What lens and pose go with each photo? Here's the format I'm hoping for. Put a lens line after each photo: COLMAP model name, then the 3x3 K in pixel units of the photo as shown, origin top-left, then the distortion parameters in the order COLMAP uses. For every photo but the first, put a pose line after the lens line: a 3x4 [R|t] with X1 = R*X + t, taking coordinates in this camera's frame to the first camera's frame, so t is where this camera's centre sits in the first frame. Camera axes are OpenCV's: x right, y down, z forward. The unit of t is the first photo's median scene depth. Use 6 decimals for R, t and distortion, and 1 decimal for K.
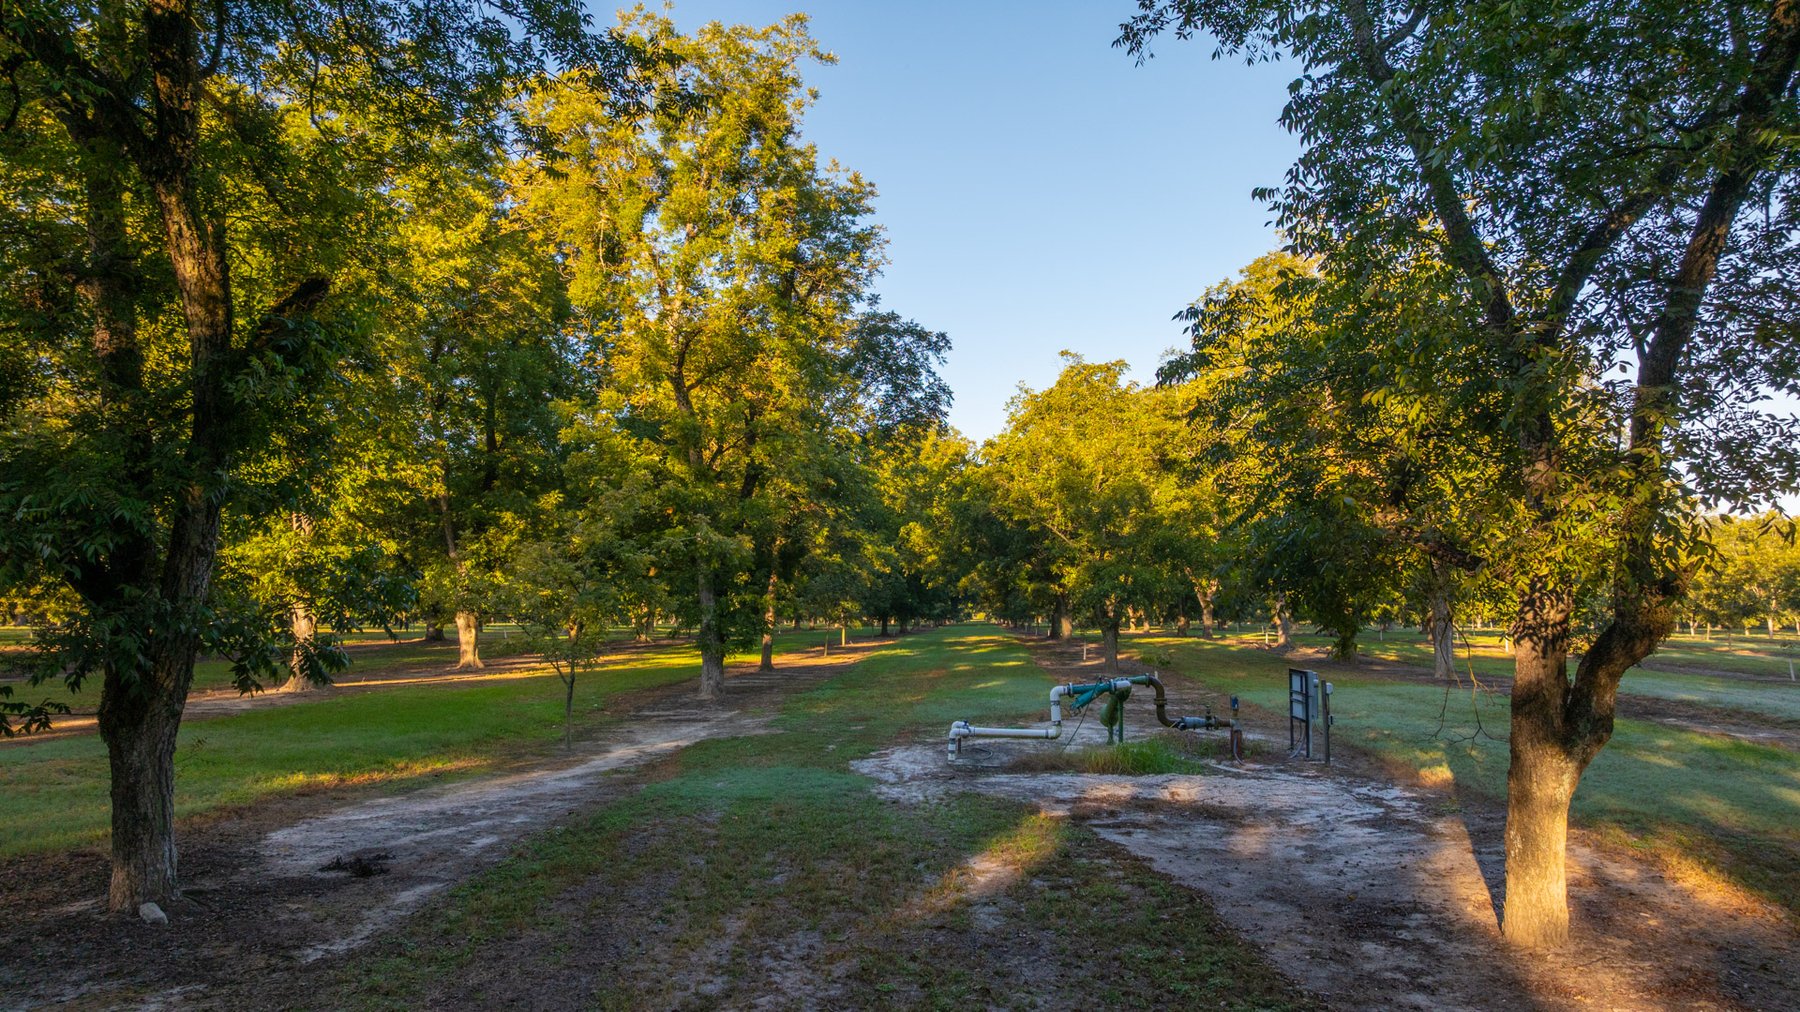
lens RADIAL K [[1263.9, 0, 909.6], [0, 1263.9, 497.9], [0, 0, 1]] dist [-0.041392, 0.032092]
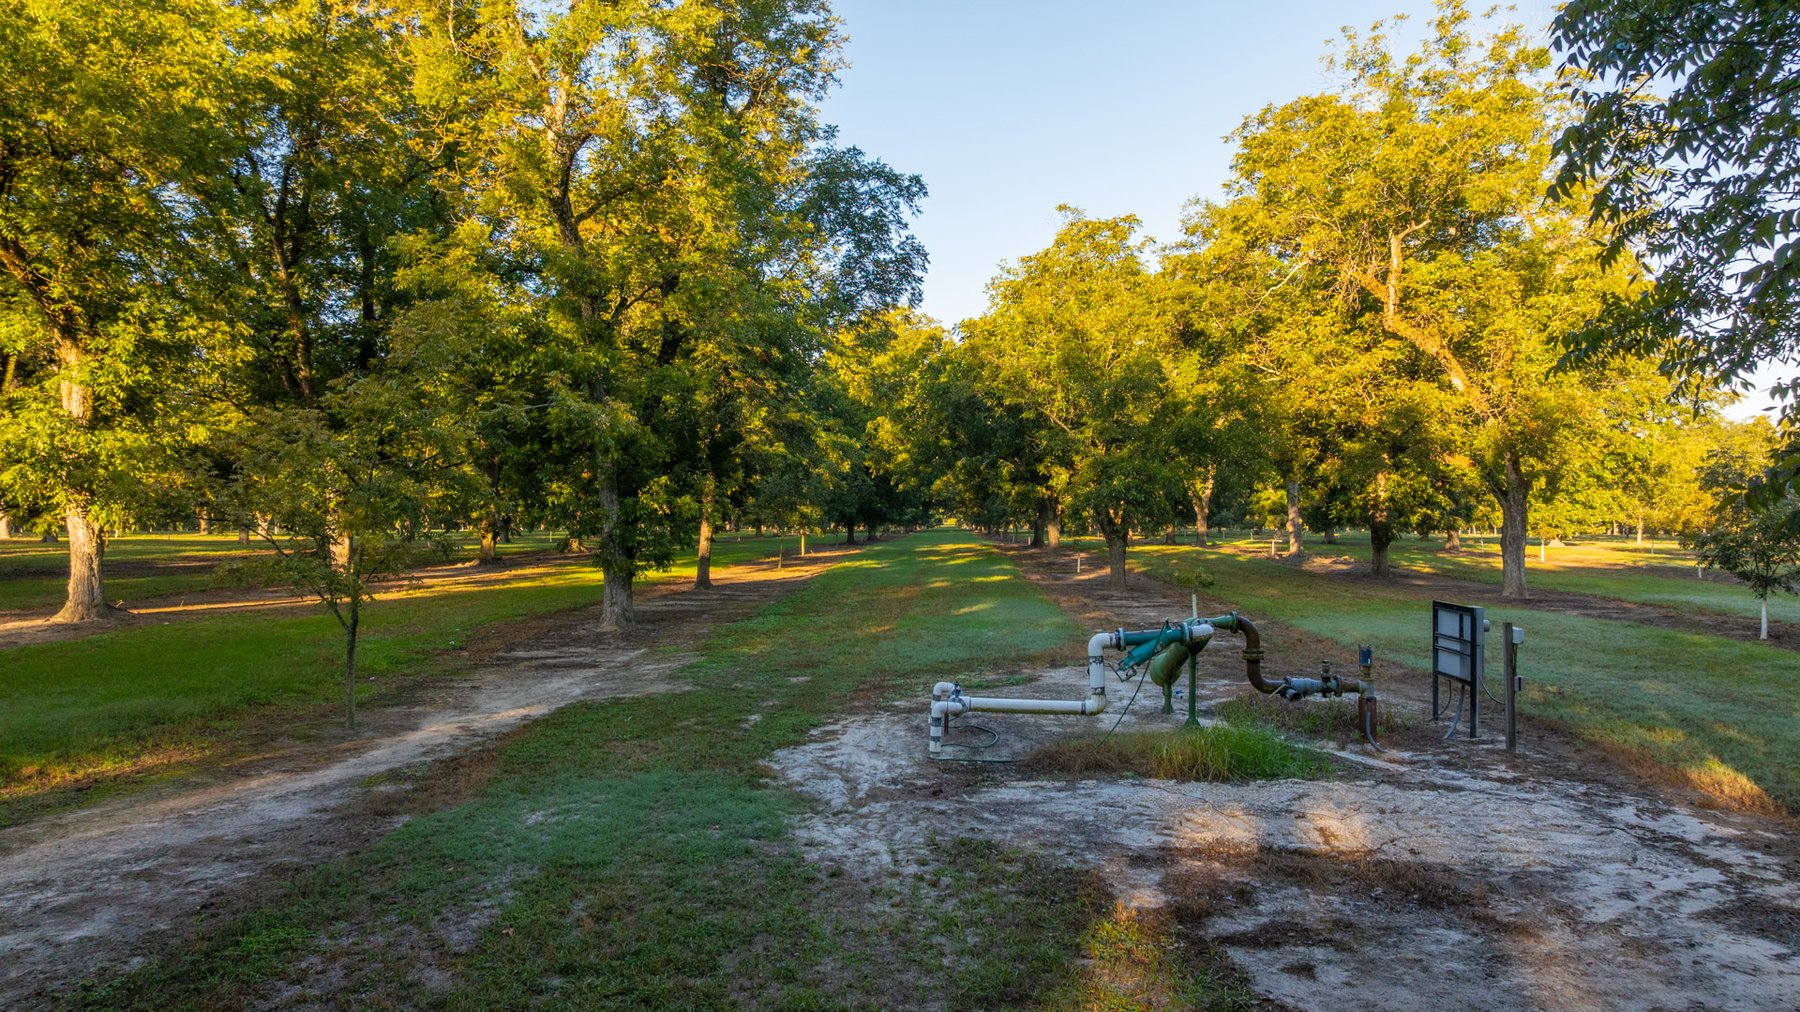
lens RADIAL K [[1263.9, 0, 909.6], [0, 1263.9, 497.9], [0, 0, 1]] dist [-0.041392, 0.032092]
pose [[0.999724, -0.000051, 0.023472, 0.002753], [-0.001695, 0.997229, 0.074370, 0.016665], [-0.023410, -0.074389, 0.996954, 0.184174]]
